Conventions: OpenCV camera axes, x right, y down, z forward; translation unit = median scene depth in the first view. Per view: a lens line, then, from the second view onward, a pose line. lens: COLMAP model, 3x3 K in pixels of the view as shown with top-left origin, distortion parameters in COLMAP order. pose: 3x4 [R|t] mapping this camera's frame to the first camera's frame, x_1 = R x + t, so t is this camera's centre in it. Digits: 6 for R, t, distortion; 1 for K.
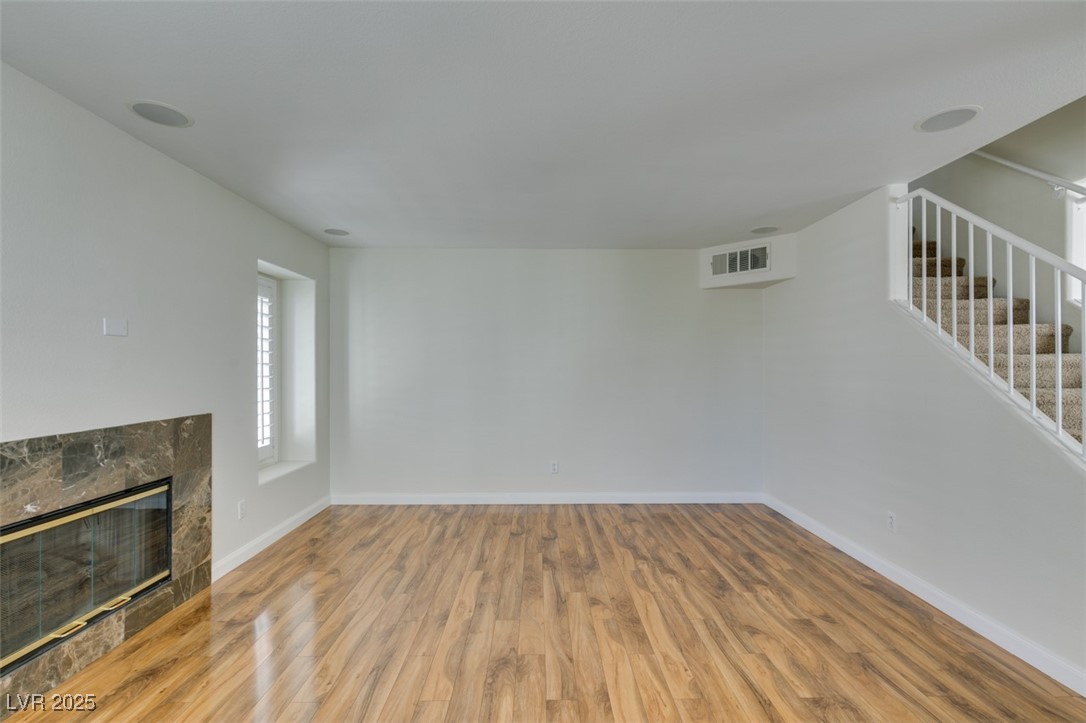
lens RADIAL K [[484.4, 0, 537.6], [0, 484.4, 362.1], [0, 0, 1]] dist [0.000253, 0.000122]
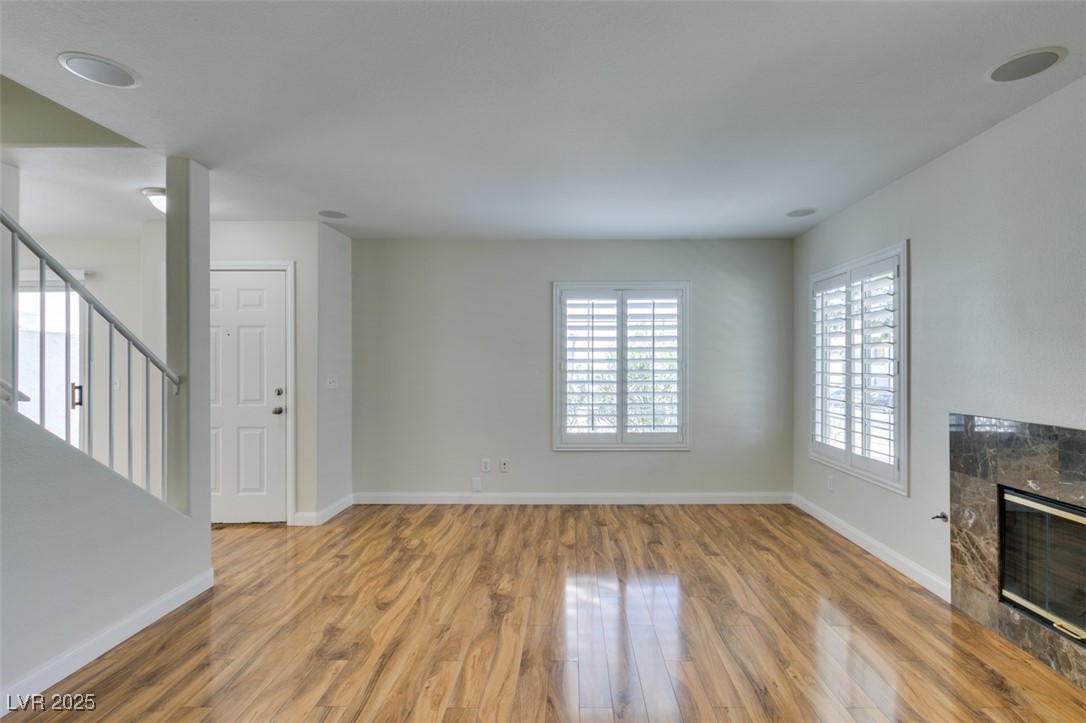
lens RADIAL K [[507.5, 0, 573.6], [0, 507.5, 361.8], [0, 0, 1]] dist [0.003839, -0.000259]
pose [[-0.999973, 0.002970, -0.006789, 0.023621], [0.003077, 0.999871, -0.015785, 0.020270], [0.006741, -0.015805, -0.999852, 1.505185]]
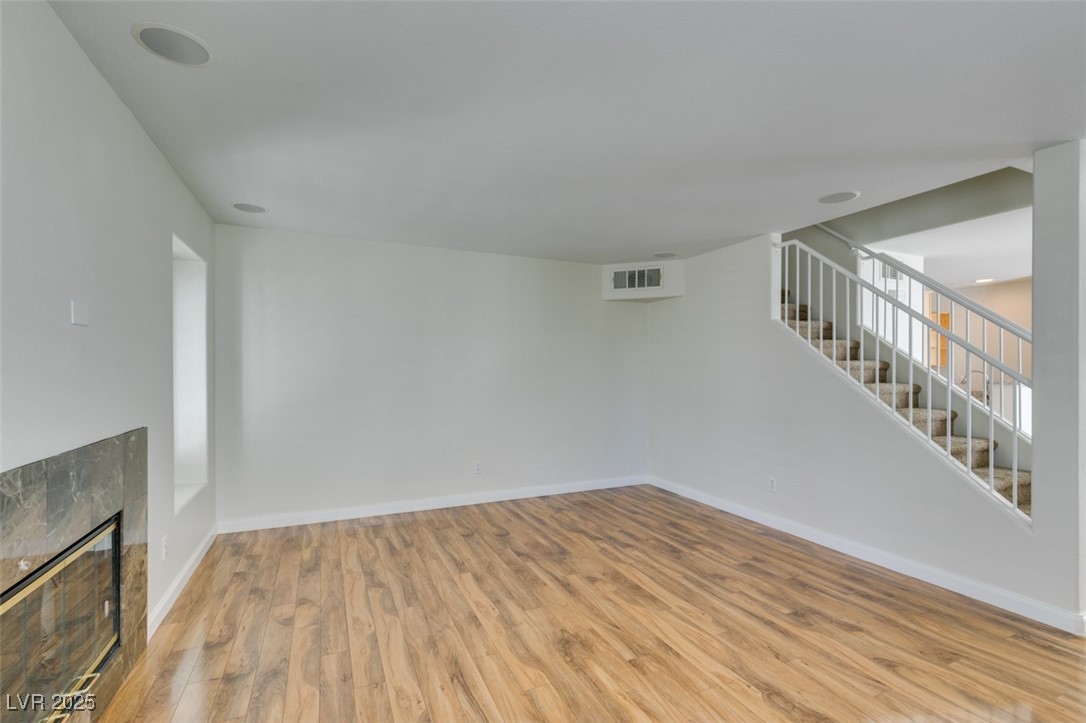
lens RADIAL K [[487.4, 0, 539.4], [0, 487.4, 365.1], [0, 0, 1]] dist [-0.001772, -0.000116]
pose [[0.914344, 0.005247, 0.404904, -0.441601], [-0.006454, 0.999978, 0.001616, 0.000467], [-0.404886, -0.004091, 0.914358, 0.026137]]
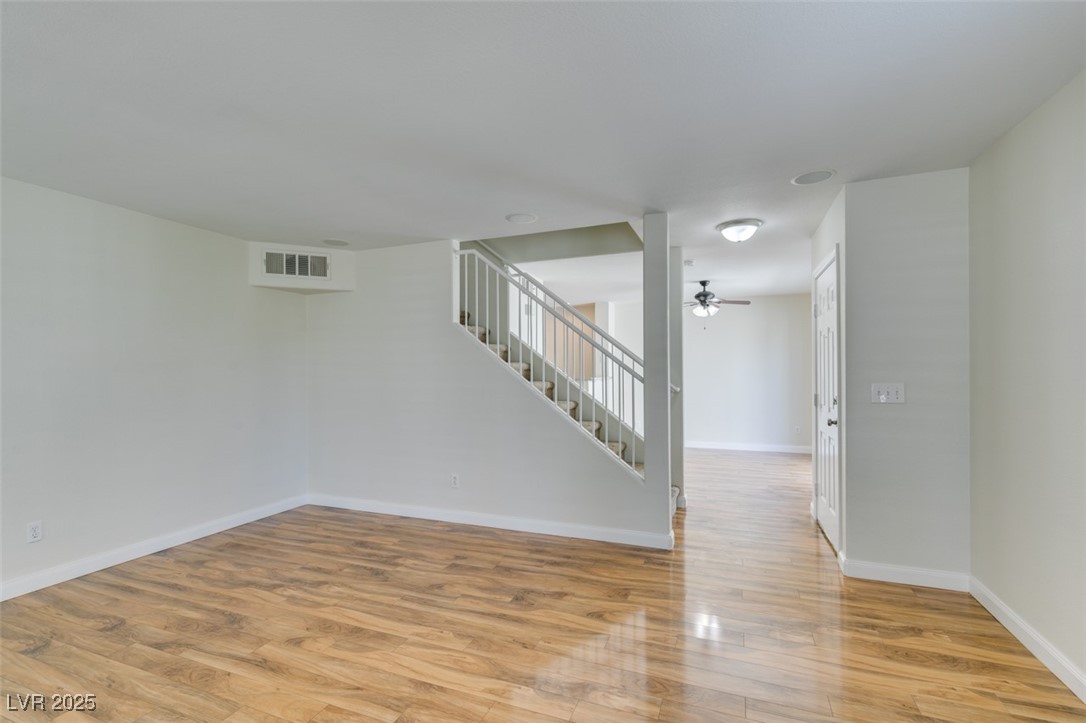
lens RADIAL K [[488.2, 0, 539.5], [0, 488.2, 369.4], [0, 0, 1]] dist [0.003025, -0.000245]
pose [[0.373855, -0.000441, 0.927487, -0.521820], [-0.003235, 0.999993, 0.001780, 0.004184], [-0.927481, -0.003666, 0.373851, 0.264293]]
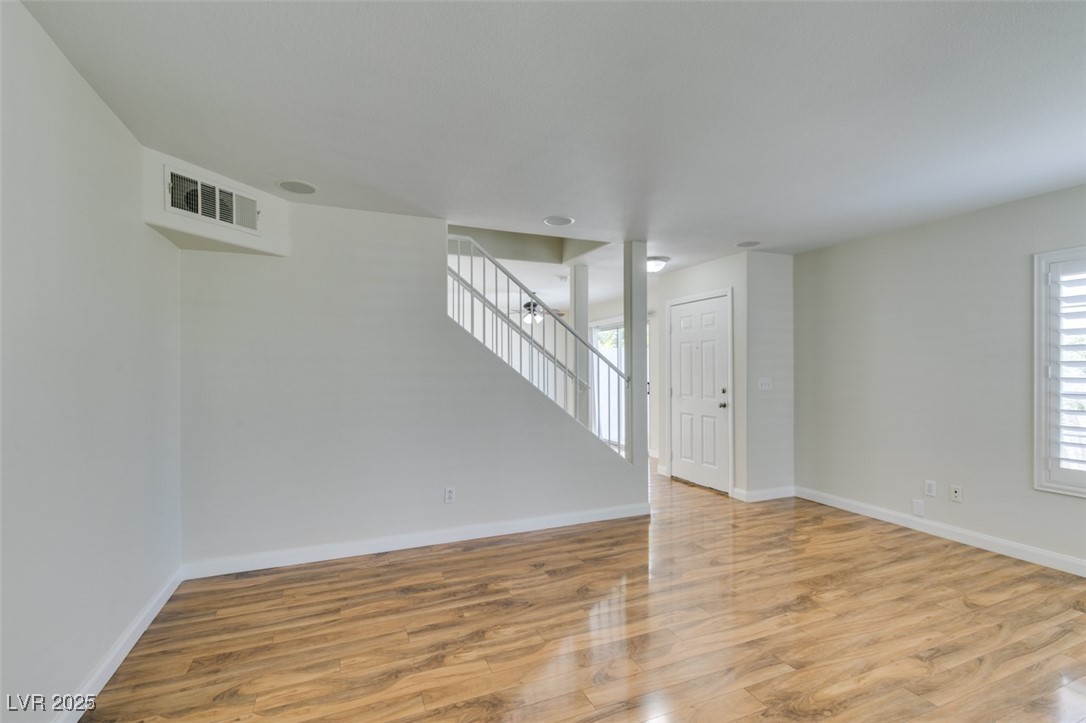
lens RADIAL K [[490.3, 0, 538.8], [0, 490.3, 367.0], [0, 0, 1]] dist [0.002689, -0.000704]
pose [[-0.387224, 0.006283, 0.921964, -0.545323], [-0.006567, 0.999933, -0.009573, 0.015647], [-0.921962, -0.009761, -0.387157, 1.368528]]
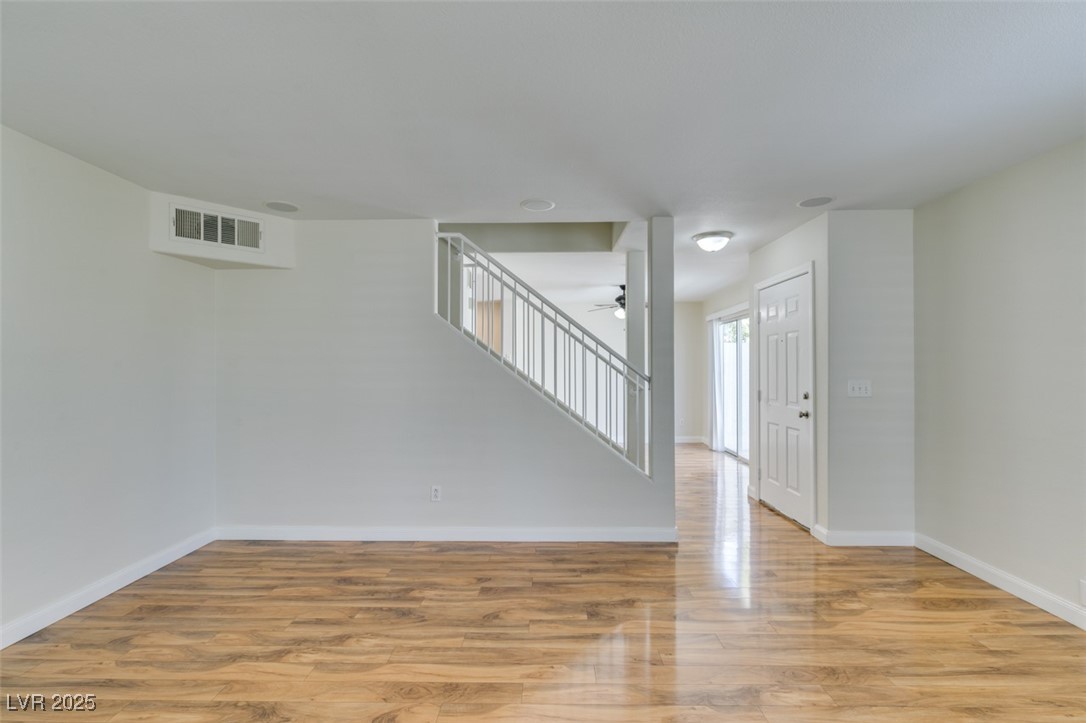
lens RADIAL K [[487.4, 0, 539.4], [0, 487.4, 365.1], [0, 0, 1]] dist [-0.001772, -0.000116]
pose [[0.020265, 0.008152, 0.999761, -0.539775], [-0.008855, 0.999929, -0.007974, 0.011770], [-0.999755, -0.008691, 0.020336, 0.765764]]
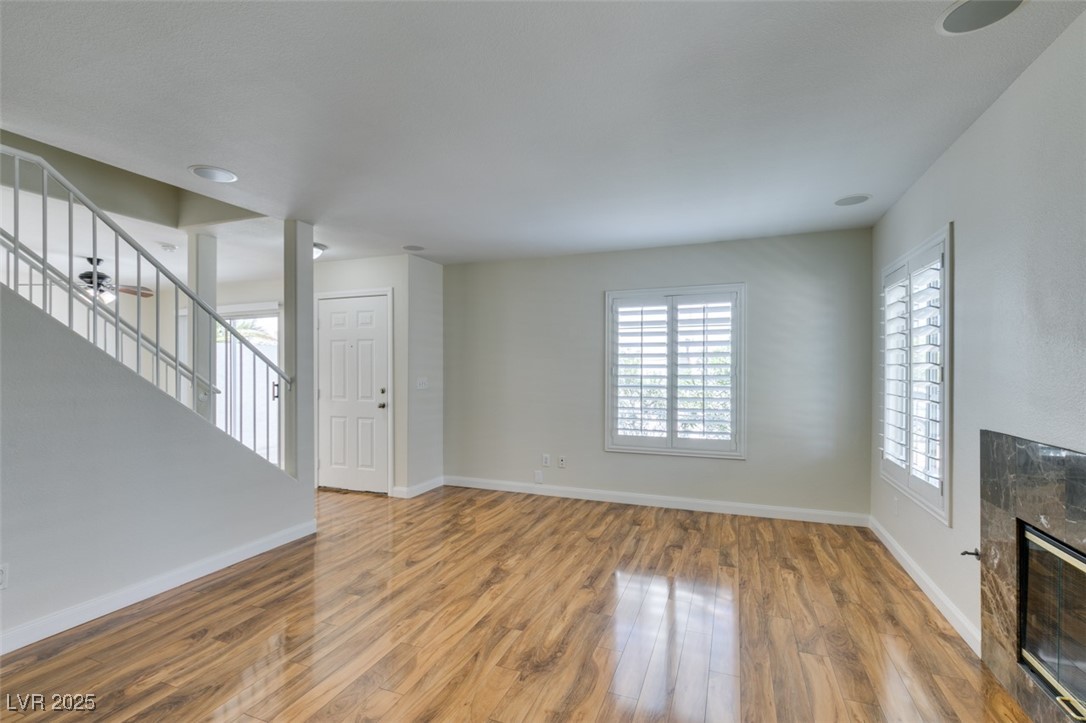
lens RADIAL K [[493.3, 0, 549.0], [0, 493.3, 368.6], [0, 0, 1]] dist [0.002445, -0.000168]
pose [[-0.935603, 0.001870, 0.353049, -0.347054], [-0.002284, 0.999933, -0.011349, 0.018851], [-0.353046, -0.011424, -0.935536, 1.513168]]
